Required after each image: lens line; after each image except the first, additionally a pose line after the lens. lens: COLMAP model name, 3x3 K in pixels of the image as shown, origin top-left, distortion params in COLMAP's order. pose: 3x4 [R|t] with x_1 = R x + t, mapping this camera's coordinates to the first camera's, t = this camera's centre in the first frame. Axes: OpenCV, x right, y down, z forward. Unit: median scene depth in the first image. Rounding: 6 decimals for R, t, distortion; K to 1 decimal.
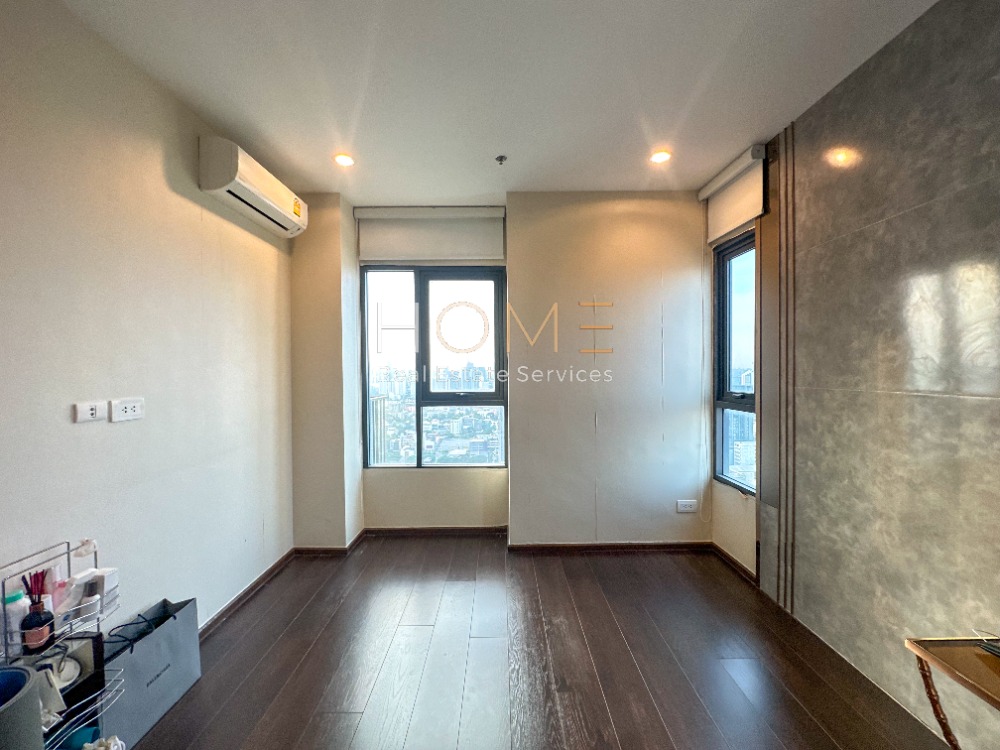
lens RADIAL K [[398.9, 0, 500.0], [0, 398.9, 375.0], [0, 0, 1]] dist [-0.001019, -0.000290]
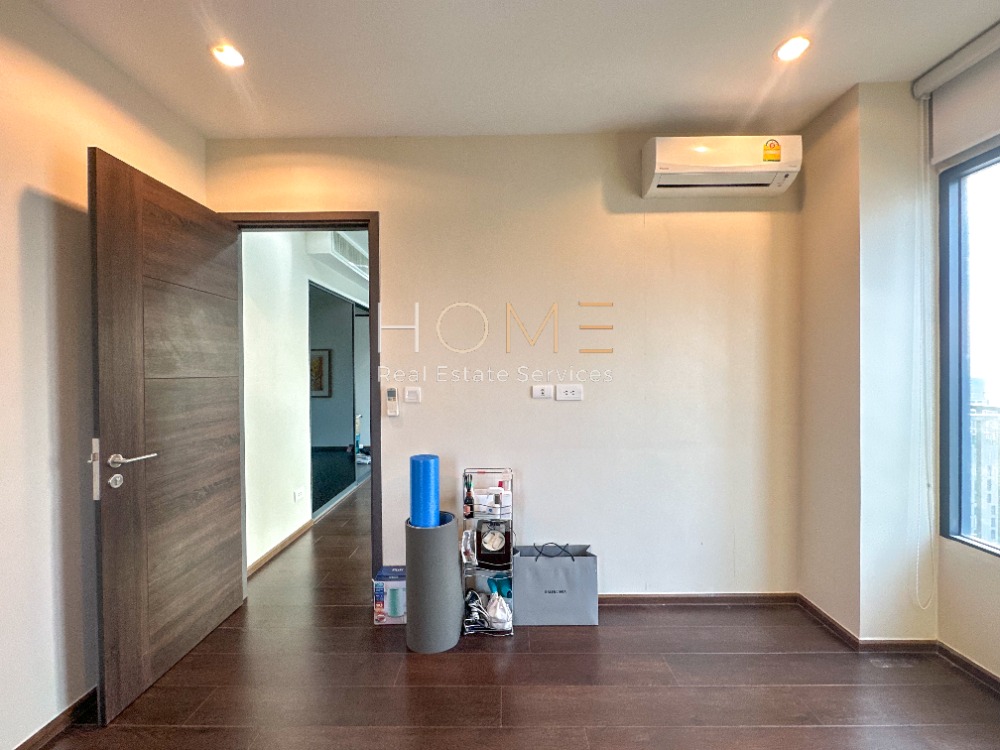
lens RADIAL K [[404.9, 0, 494.7], [0, 404.9, 374.6], [0, 0, 1]] dist [-0.004422, -0.000630]
pose [[-0.021428, 0.018025, -0.999608, 0.390193], [-0.003205, 0.999831, 0.018098, -0.000280], [0.999765, 0.003592, -0.021366, 0.653340]]
